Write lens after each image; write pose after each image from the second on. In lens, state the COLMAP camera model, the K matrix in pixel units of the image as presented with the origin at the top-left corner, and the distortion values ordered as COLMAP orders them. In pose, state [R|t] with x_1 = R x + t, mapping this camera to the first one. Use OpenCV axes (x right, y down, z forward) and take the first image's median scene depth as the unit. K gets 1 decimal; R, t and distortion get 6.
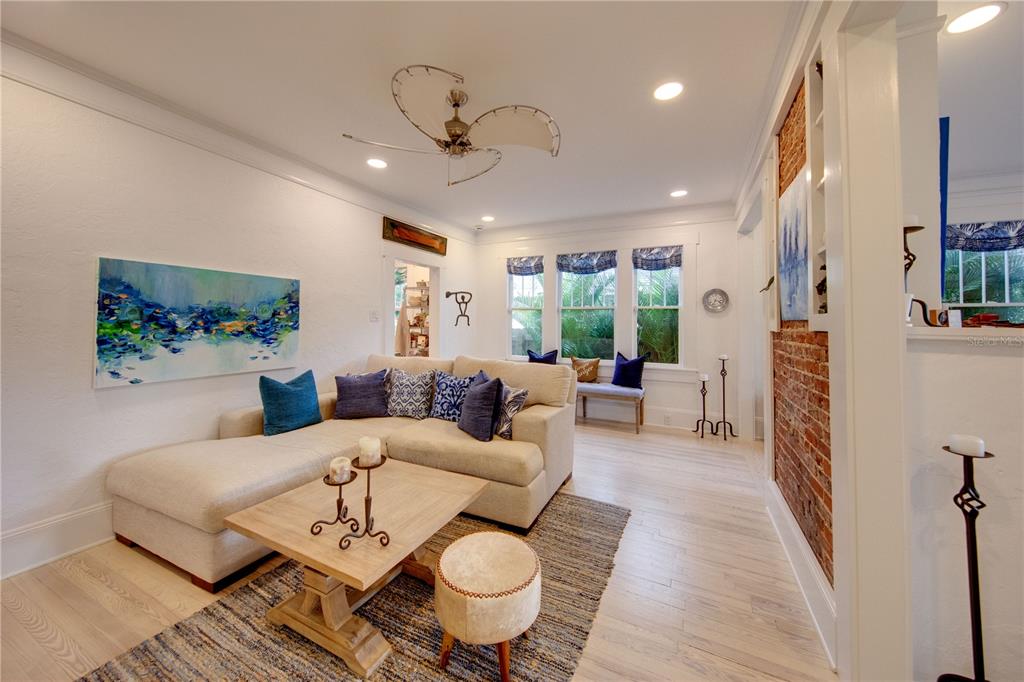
lens RADIAL K [[366.2, 0, 521.7], [0, 366.2, 317.4], [0, 0, 1]] dist [-0.003415, -0.000133]
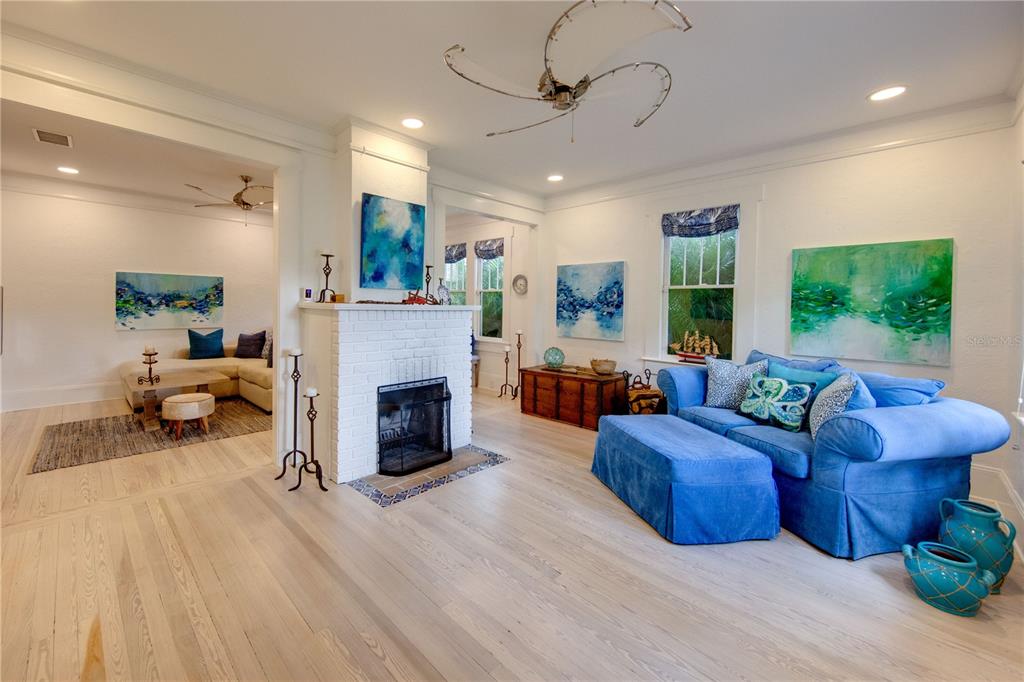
lens RADIAL K [[398.9, 0, 467.0], [0, 398.9, 308.8], [0, 0, 1]] dist [-0.003284, -0.002084]
pose [[0.940154, 0.008218, -0.340652, 1.240612], [-0.000274, 0.999727, 0.023360, 0.003249], [0.340751, -0.021868, 0.939899, -0.411023]]
